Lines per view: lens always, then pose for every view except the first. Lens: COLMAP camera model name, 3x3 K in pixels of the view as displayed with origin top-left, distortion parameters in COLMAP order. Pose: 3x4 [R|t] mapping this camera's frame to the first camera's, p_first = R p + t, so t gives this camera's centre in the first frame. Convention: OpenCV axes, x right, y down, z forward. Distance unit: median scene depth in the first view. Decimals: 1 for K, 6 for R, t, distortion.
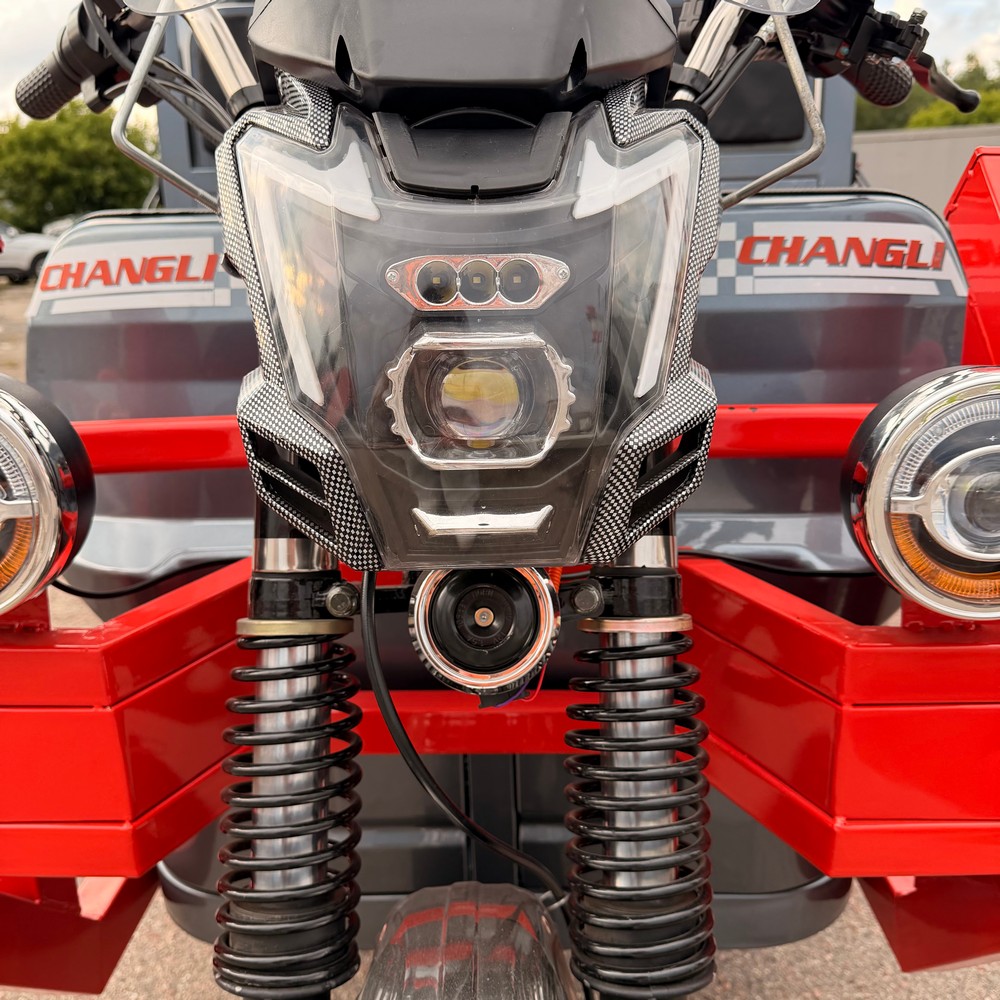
lens RADIAL K [[907.6, 0, 479.3], [0, 907.6, 500.3], [0, 0, 1]] dist [-0.012374, -0.005941]
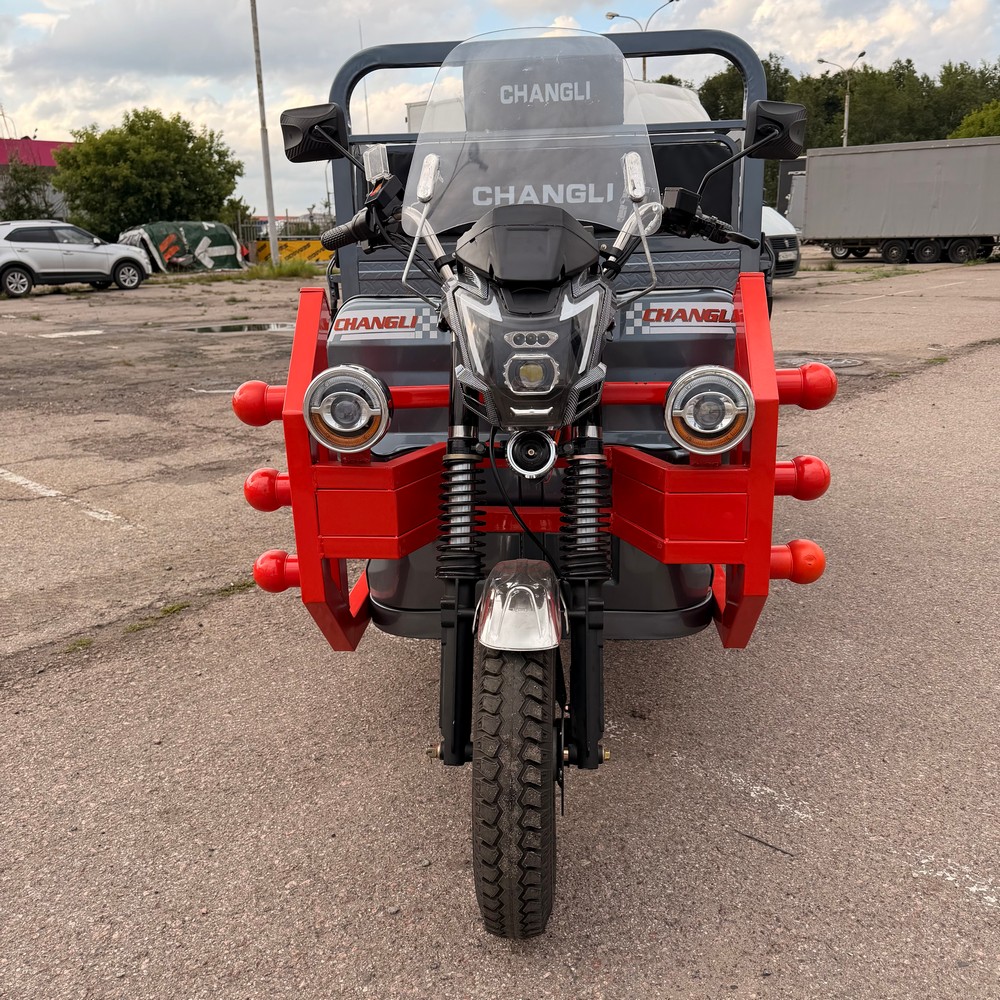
lens RADIAL K [[938.2, 0, 500.1], [0, 938.2, 505.5], [0, 0, 1]] dist [0.080257, -0.130310]
pose [[0.999541, 0.007920, -0.029258, -0.006835], [-0.008036, 0.999960, -0.003832, 0.301149], [0.029227, 0.004065, 0.999565, -1.913889]]
